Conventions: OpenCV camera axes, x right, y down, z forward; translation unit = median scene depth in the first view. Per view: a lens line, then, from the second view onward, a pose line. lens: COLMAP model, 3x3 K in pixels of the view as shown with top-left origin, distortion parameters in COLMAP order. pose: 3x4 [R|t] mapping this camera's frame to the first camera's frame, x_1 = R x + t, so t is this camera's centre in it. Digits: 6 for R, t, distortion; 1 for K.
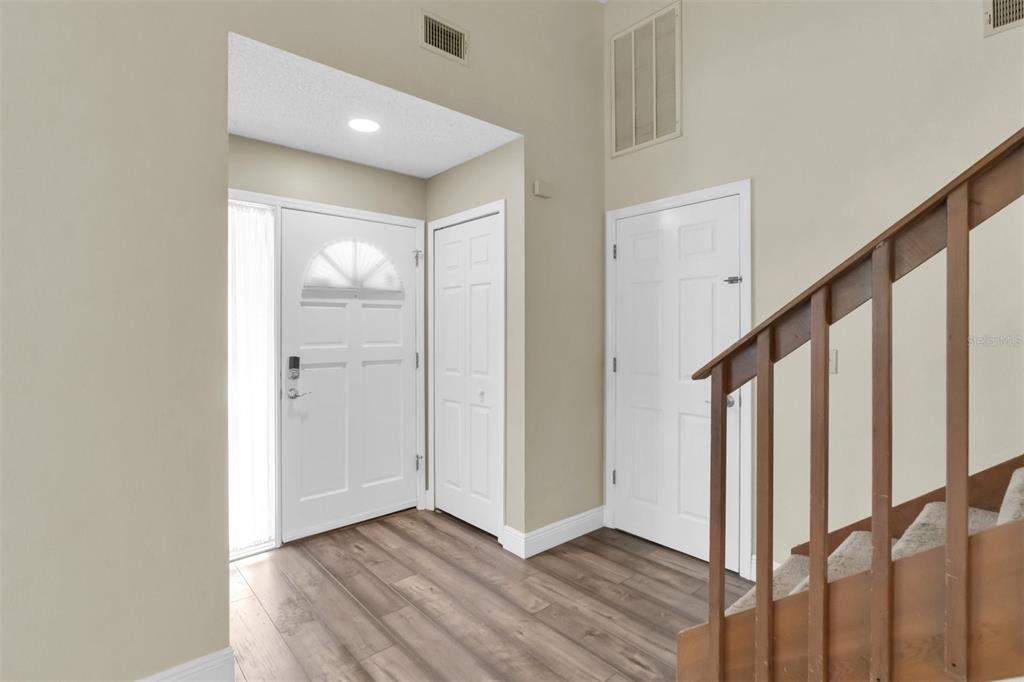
lens RADIAL K [[482.8, 0, 518.4], [0, 482.8, 340.9], [0, 0, 1]] dist [-0.028984, -0.000464]
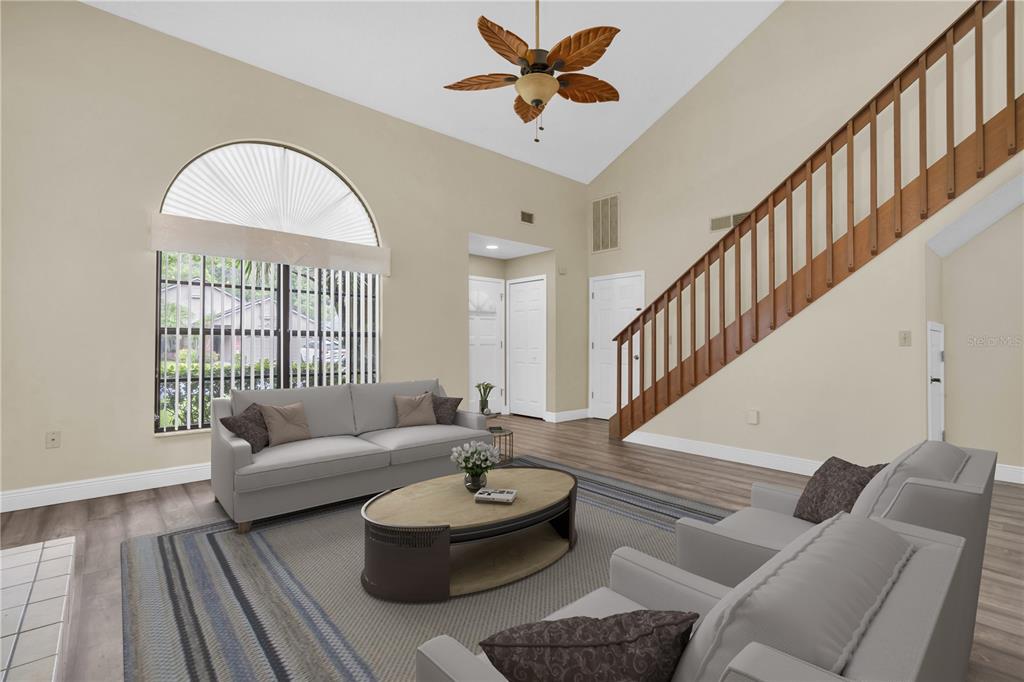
lens RADIAL K [[482.8, 0, 512.1], [0, 482.8, 339.6], [0, 0, 1]] dist [-0.028984, -0.000464]
pose [[0.999938, 0.004354, 0.010262, -0.216239], [-0.004078, 0.999633, -0.026789, 0.088214], [-0.010375, 0.026746, 0.999588, -1.344095]]
